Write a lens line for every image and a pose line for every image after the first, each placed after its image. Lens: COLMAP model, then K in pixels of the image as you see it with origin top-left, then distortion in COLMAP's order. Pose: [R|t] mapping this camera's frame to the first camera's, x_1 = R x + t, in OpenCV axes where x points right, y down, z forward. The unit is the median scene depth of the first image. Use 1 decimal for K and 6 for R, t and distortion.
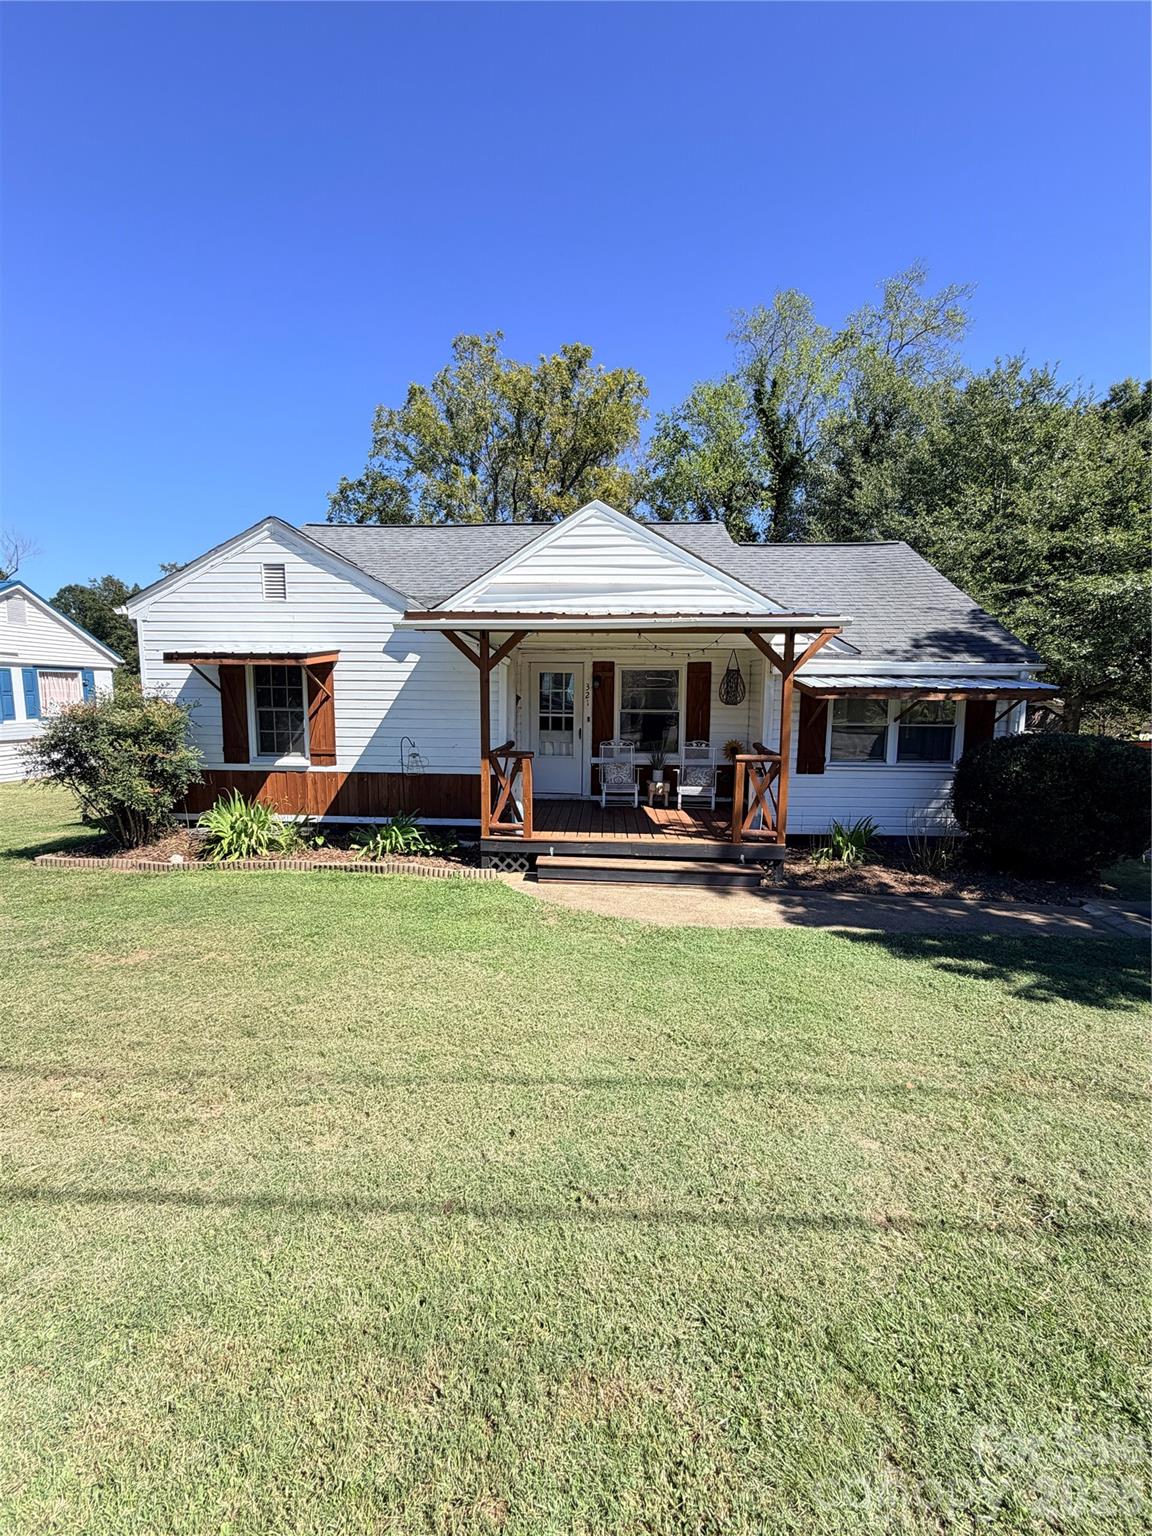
lens RADIAL K [[616.9, 0, 578.0], [0, 616.9, 763.3], [0, 0, 1]] dist [-0.000697, -0.000011]
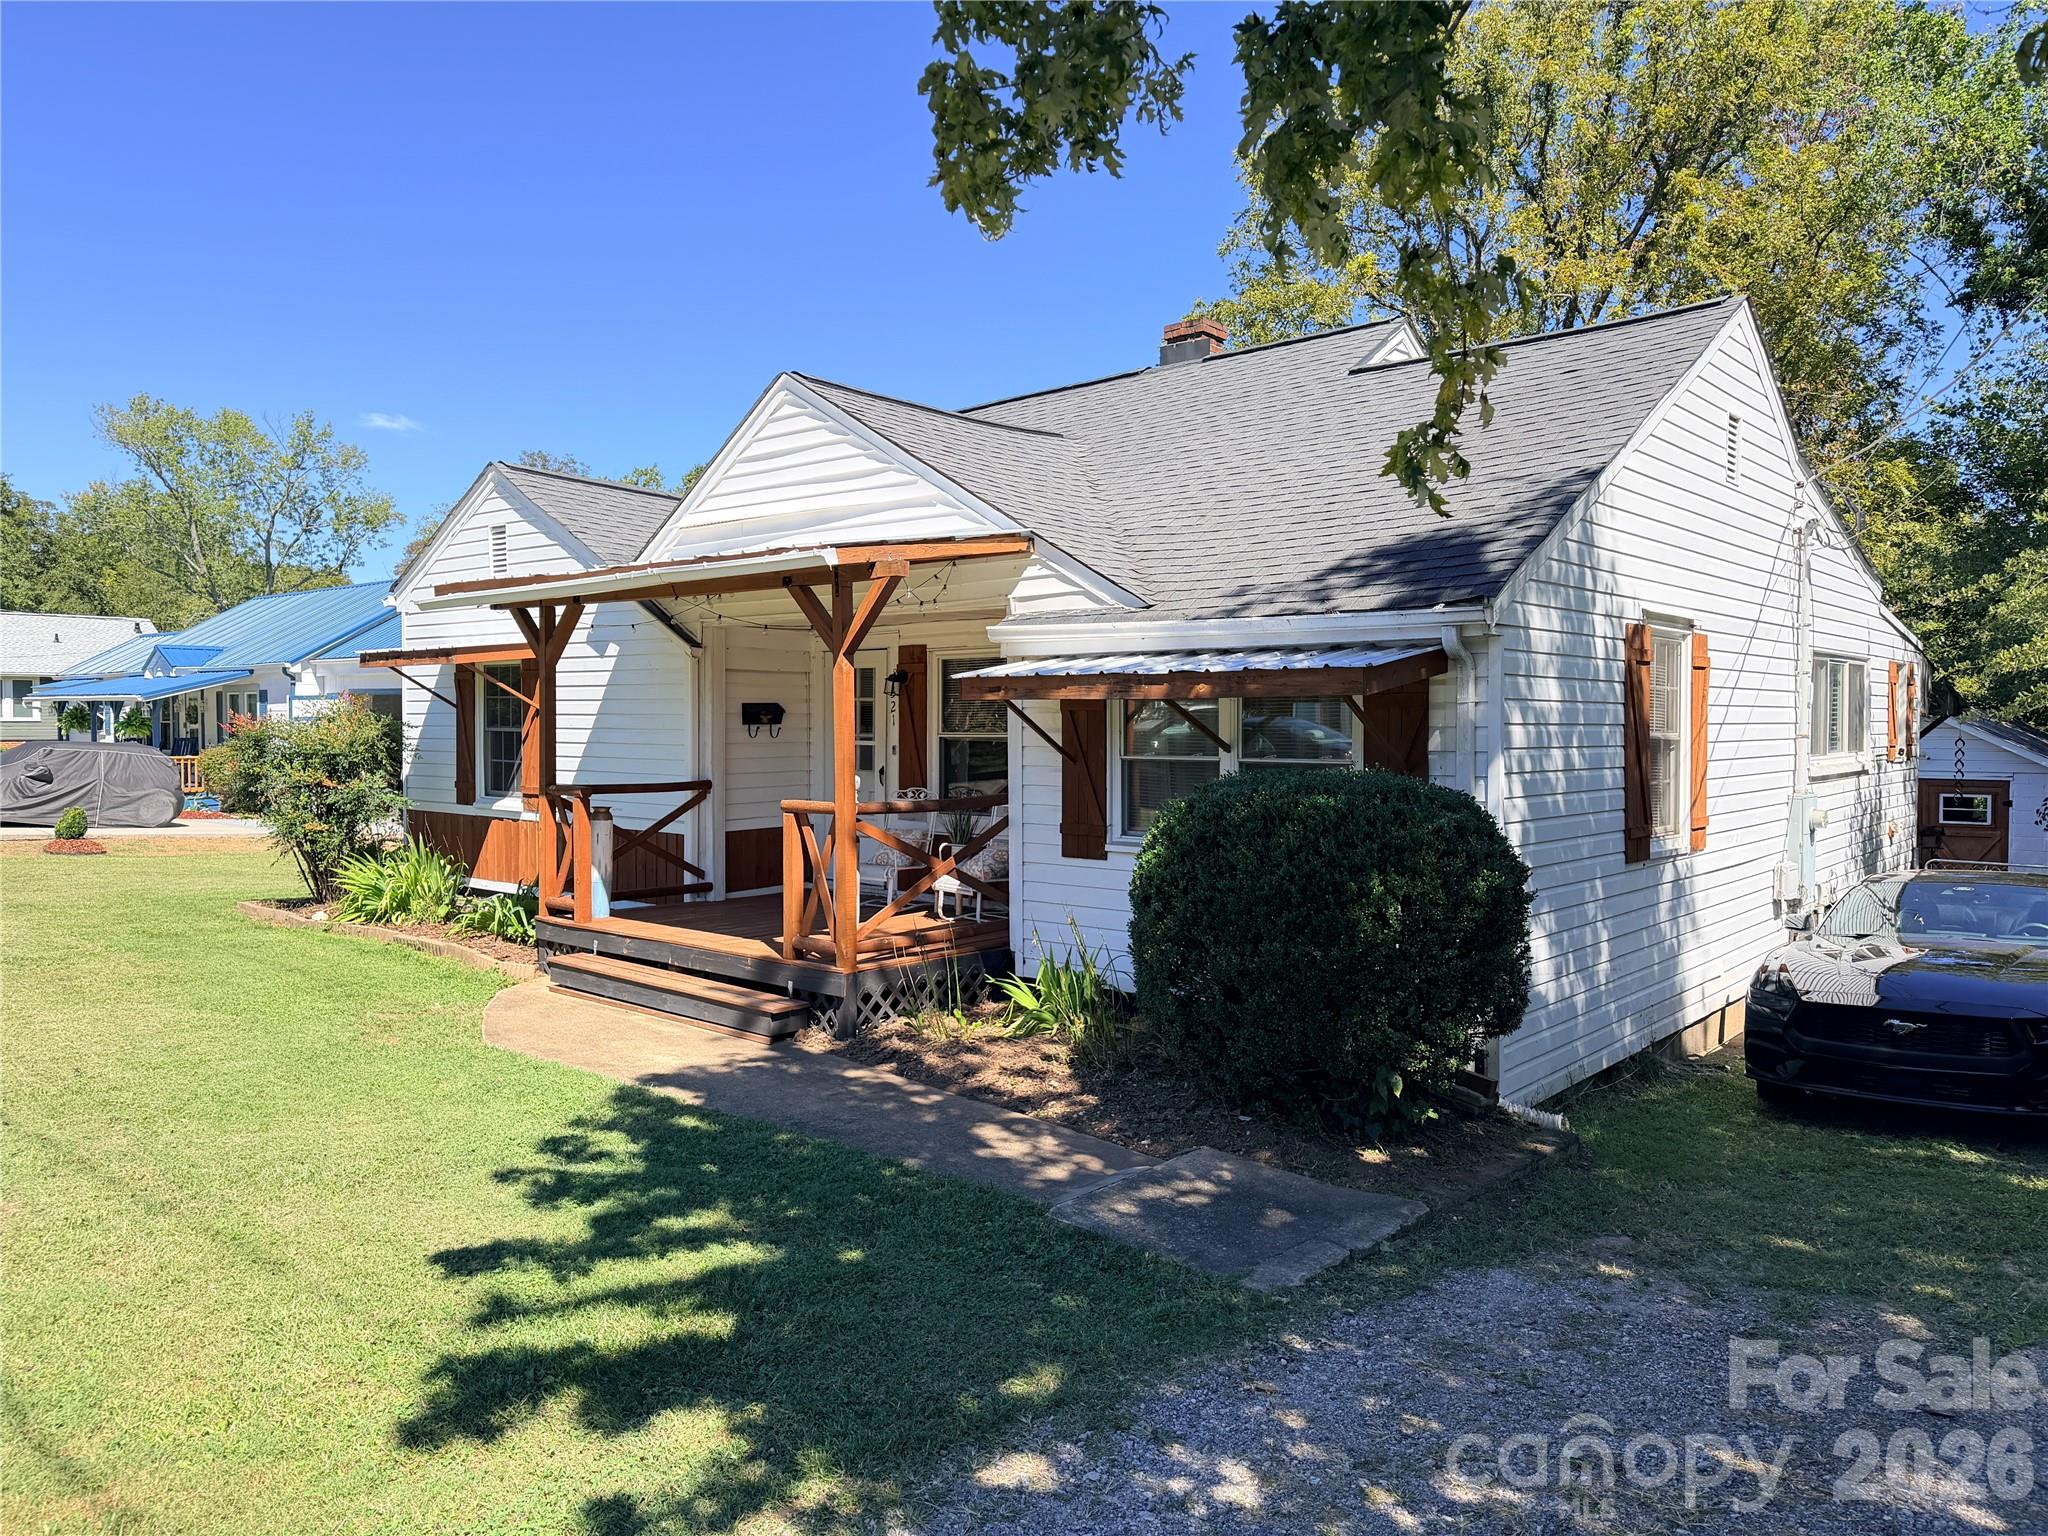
lens RADIAL K [[1388.7, 0, 1032.1], [0, 1388.7, 767.8], [0, 0, 1]] dist [0.010645, 0.000271]
pose [[0.806752, 0.015028, -0.590699, 1.171138], [-0.067402, 0.995492, -0.066729, 0.026538], [0.587034, 0.093648, 0.804128, 0.109796]]
